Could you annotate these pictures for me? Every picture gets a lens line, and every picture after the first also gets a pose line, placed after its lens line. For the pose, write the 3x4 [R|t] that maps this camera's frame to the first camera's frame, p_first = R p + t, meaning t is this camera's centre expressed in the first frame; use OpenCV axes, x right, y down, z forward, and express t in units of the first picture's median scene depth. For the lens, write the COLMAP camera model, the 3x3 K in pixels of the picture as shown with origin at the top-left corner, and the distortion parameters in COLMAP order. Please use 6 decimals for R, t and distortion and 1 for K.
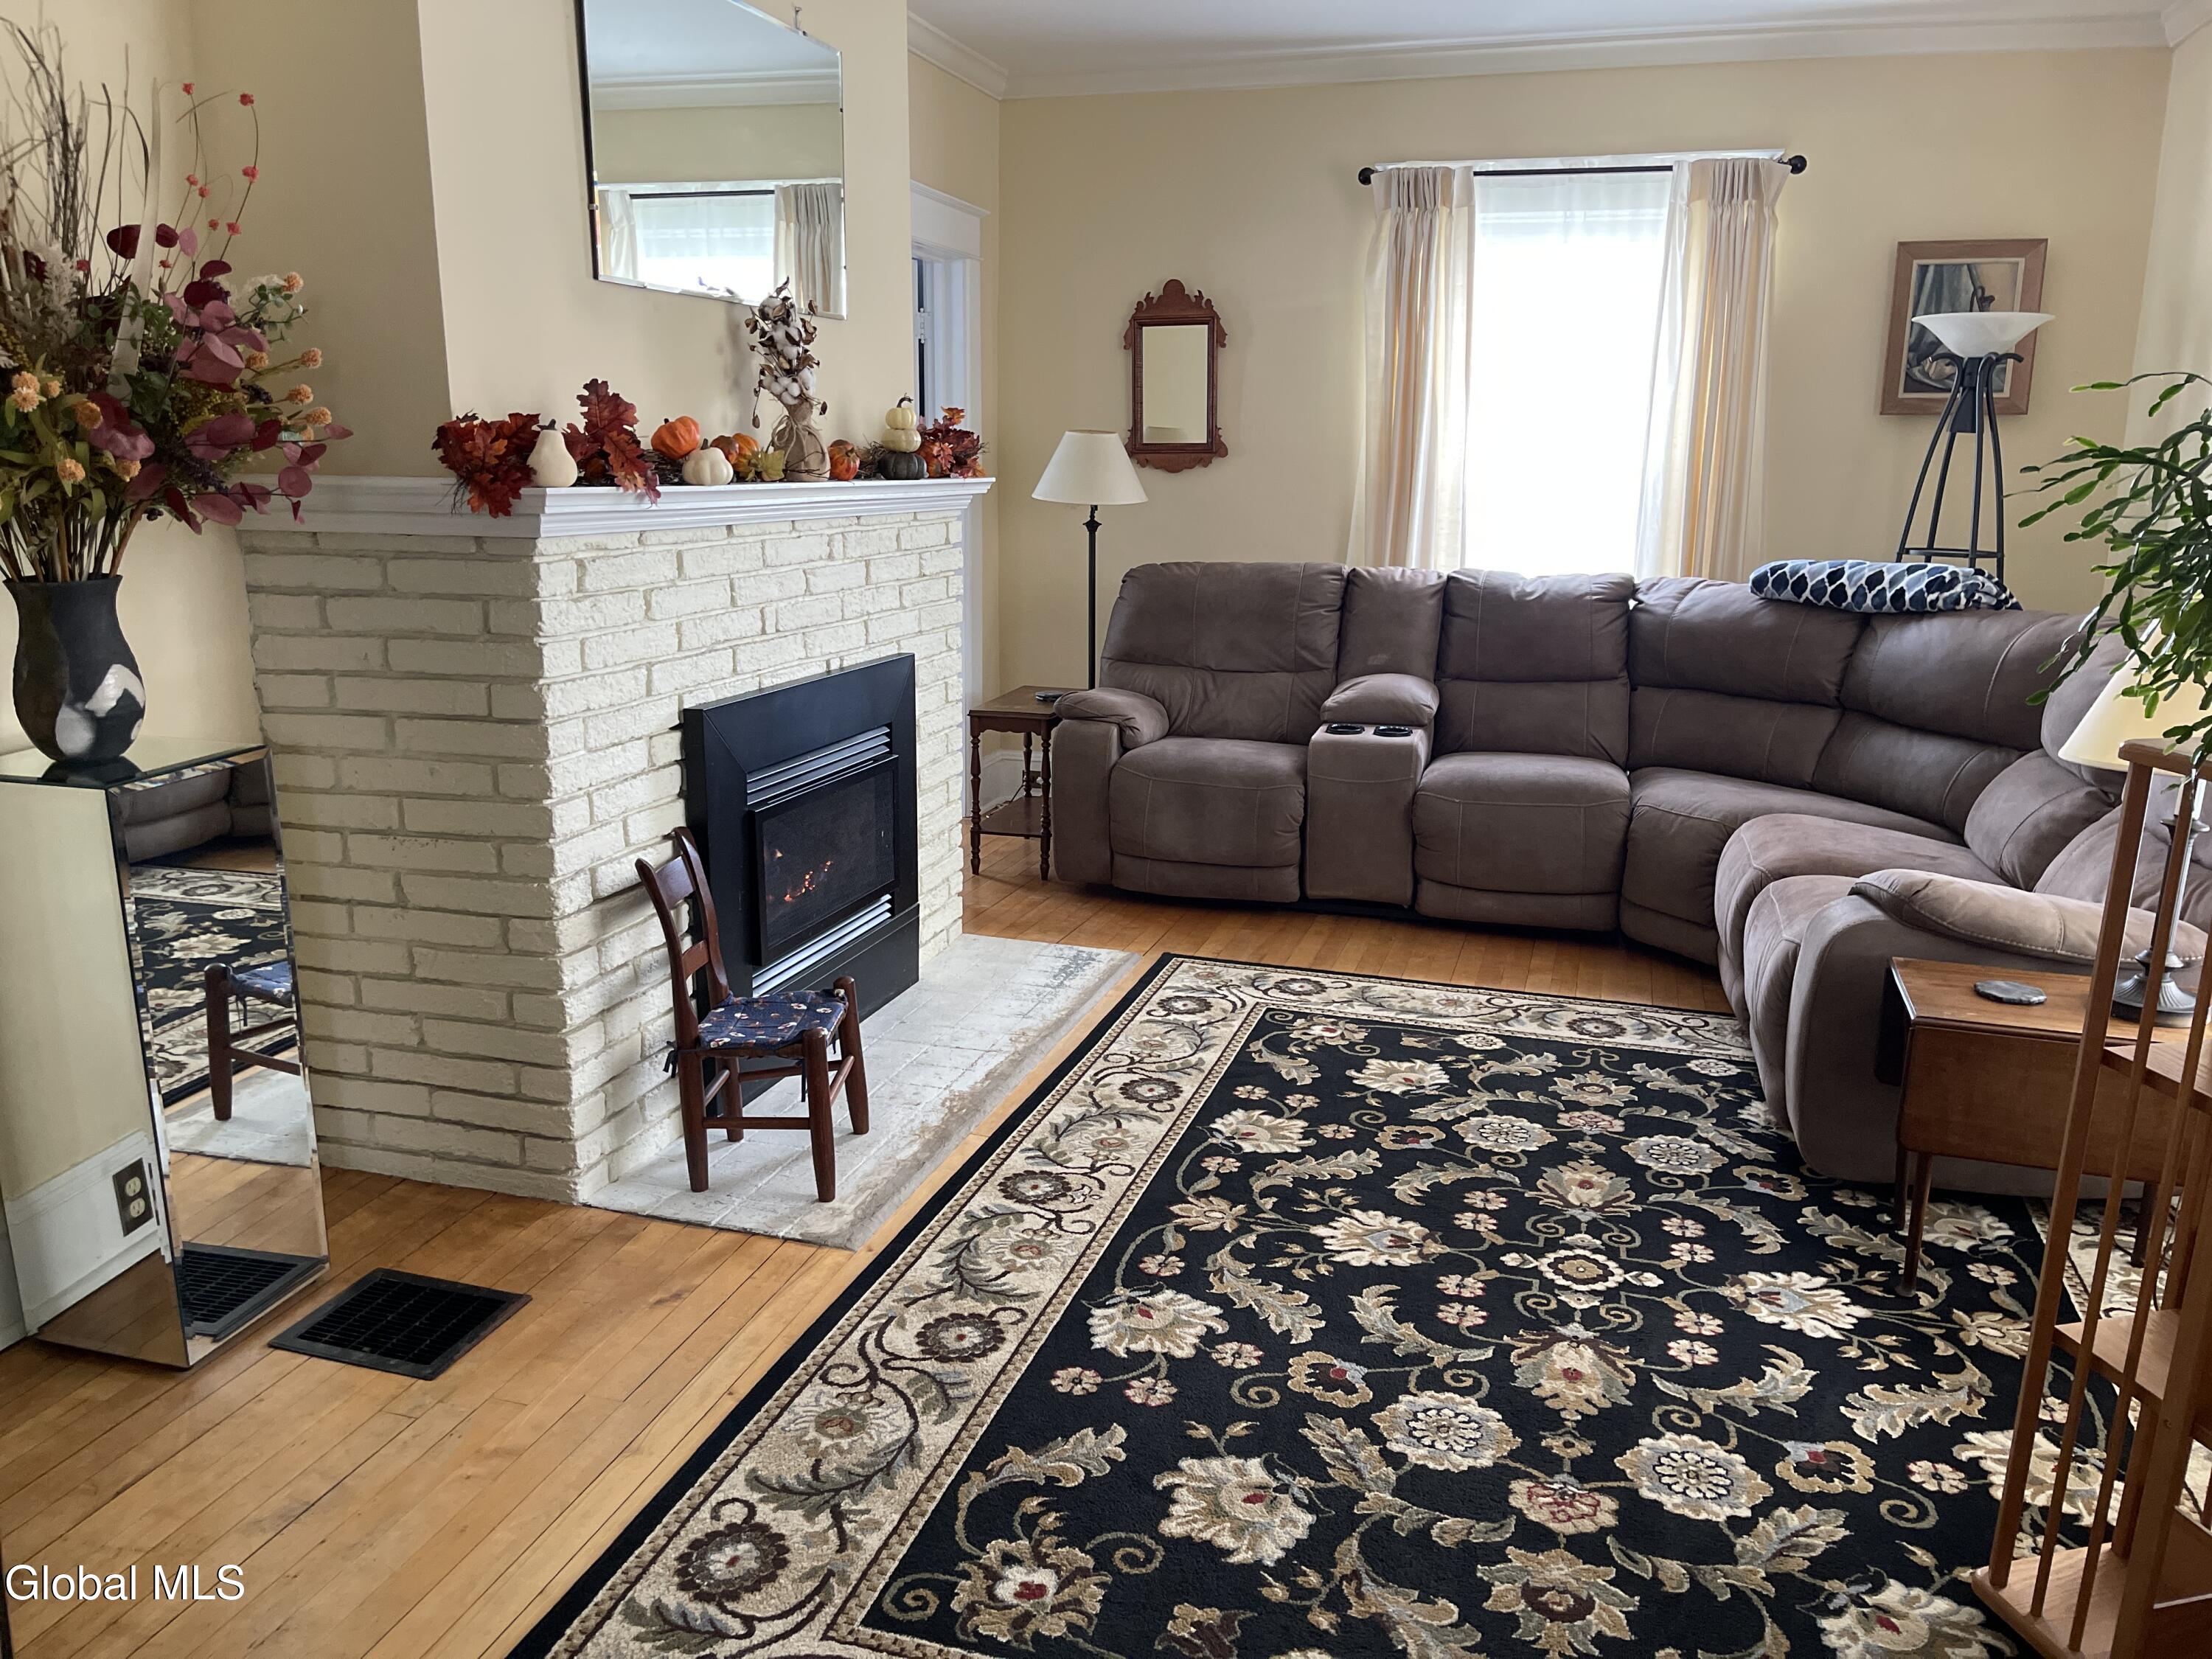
lens RADIAL K [[1678.3, 0, 1100.6], [0, 1678.3, 833.1], [0, 0, 1]] dist [0.074108, -0.095350]
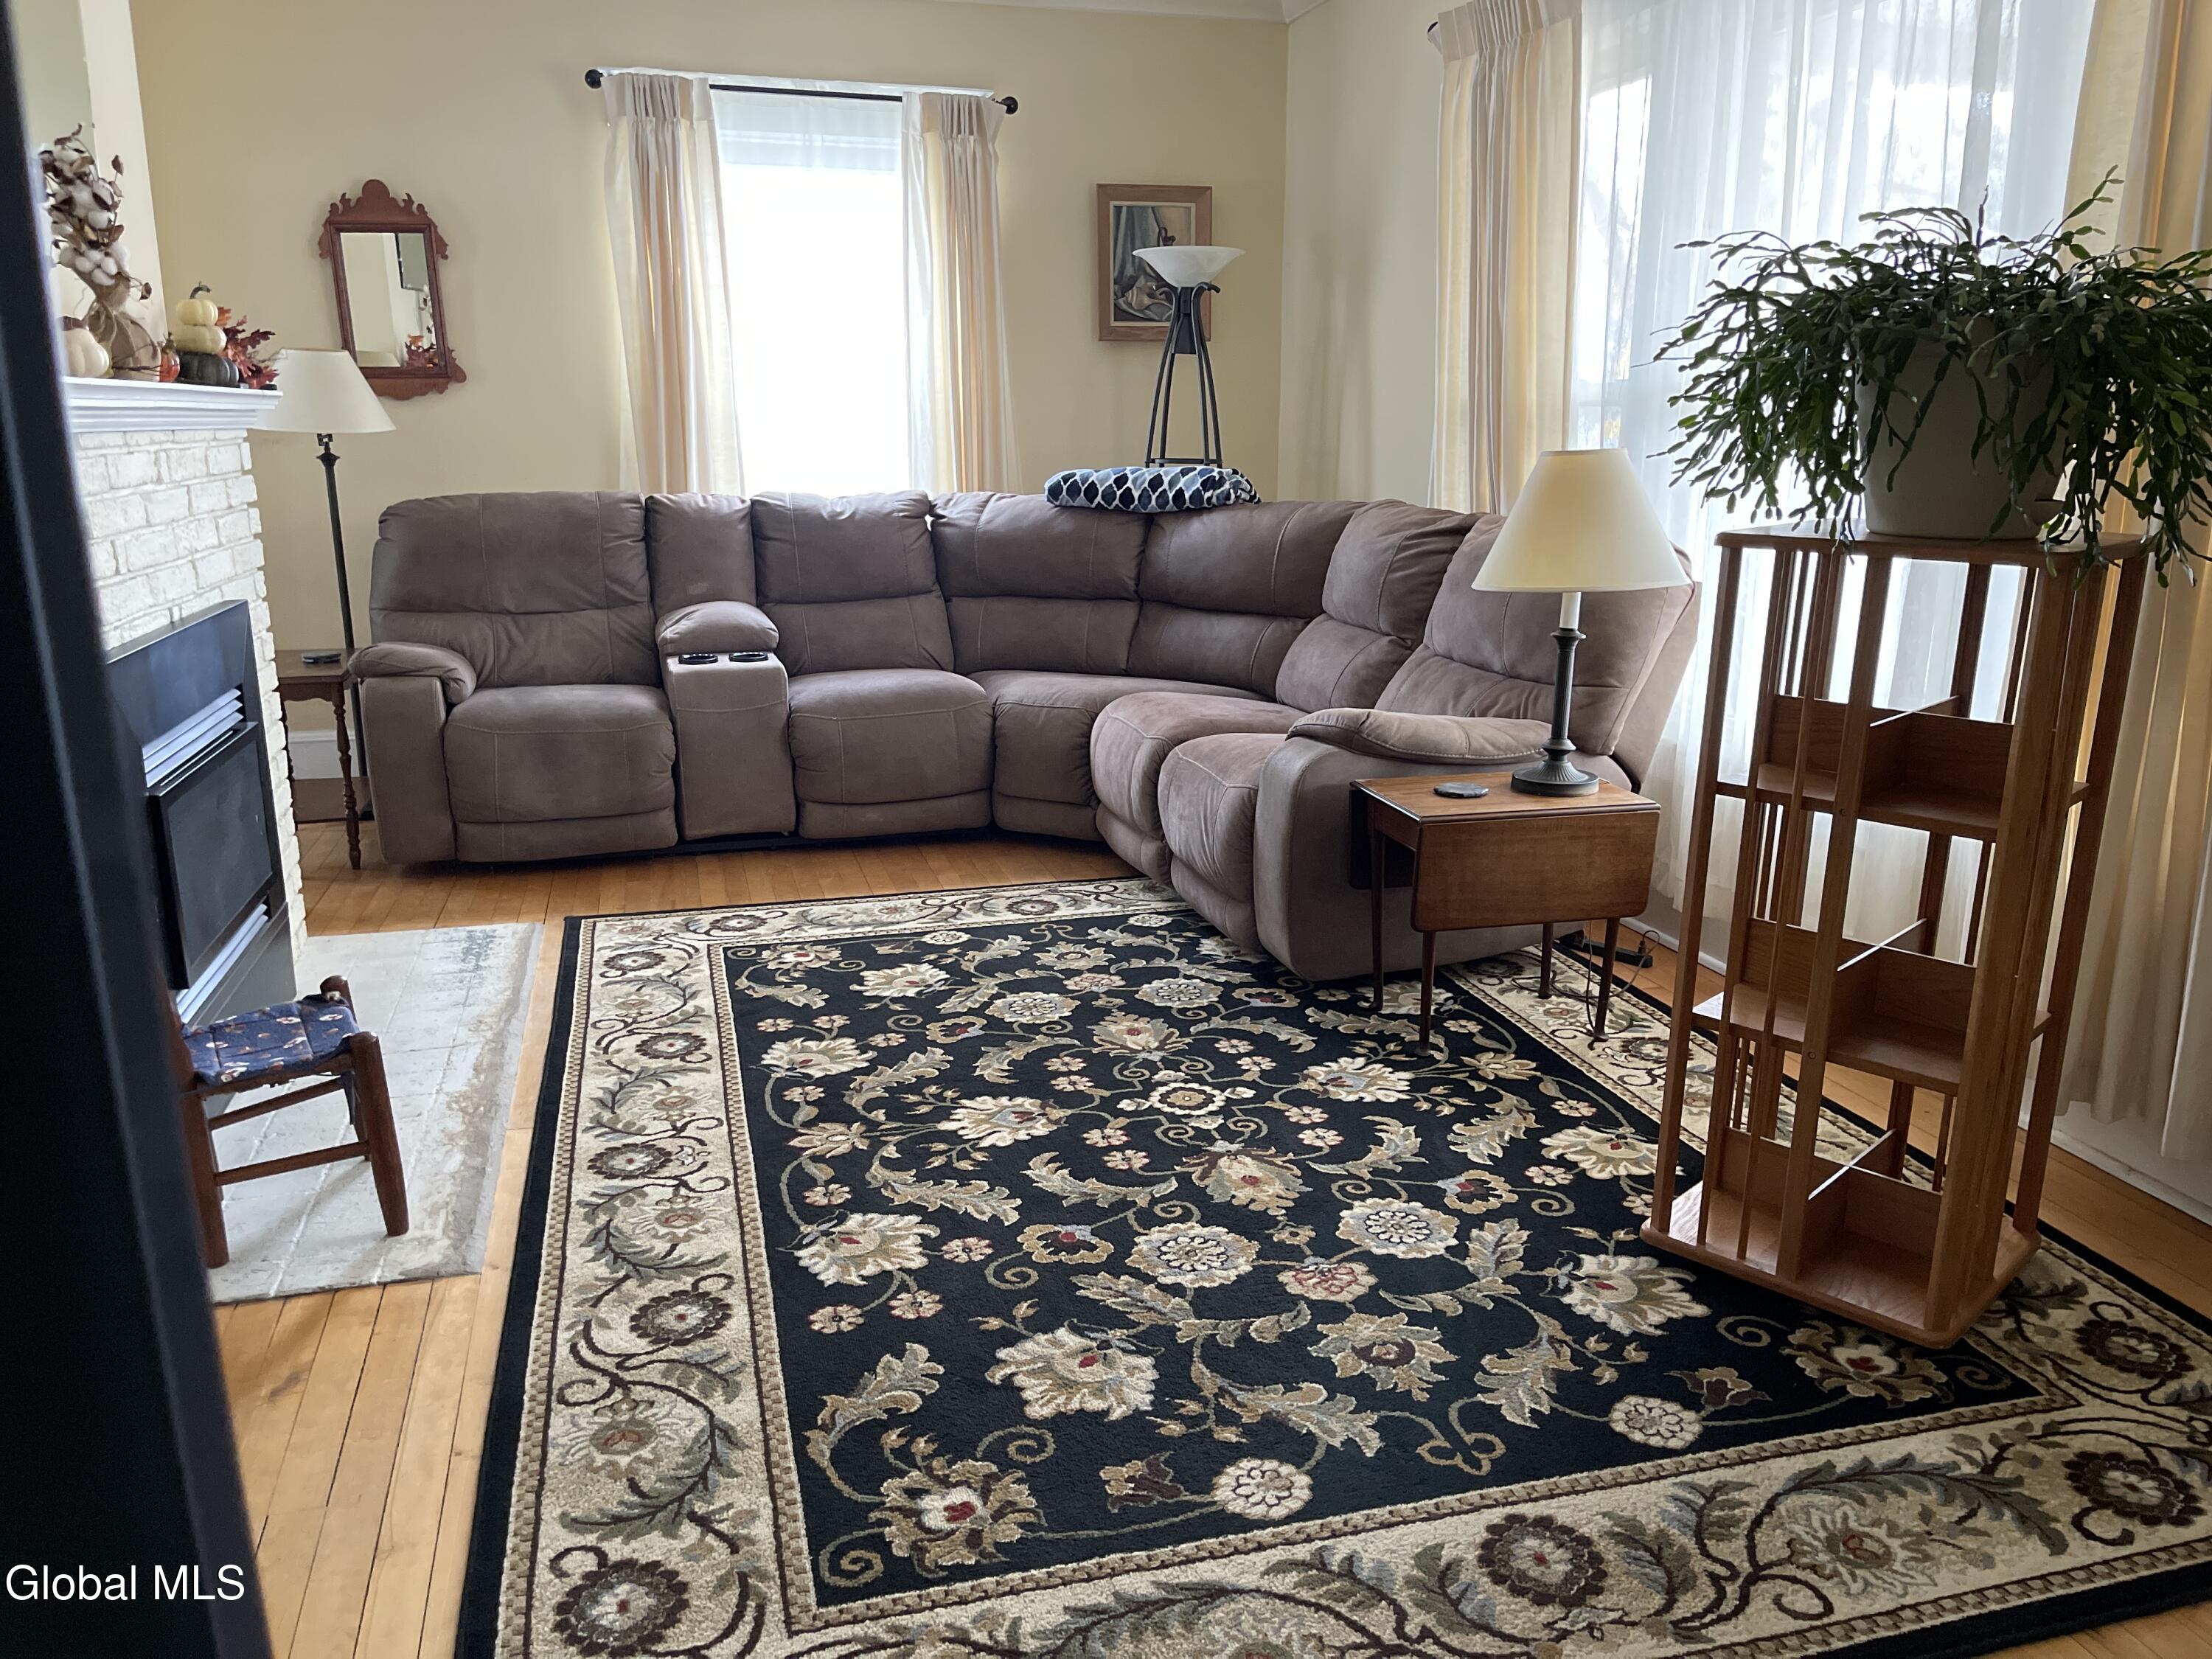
lens RADIAL K [[1678.3, 0, 1100.6], [0, 1678.3, 833.1], [0, 0, 1]] dist [0.074108, -0.095350]
pose [[0.847865, -0.142870, 0.510601, -0.287227], [0.132942, 0.989533, 0.056125, 0.021880], [-0.513275, 0.020294, 0.857984, 0.102138]]
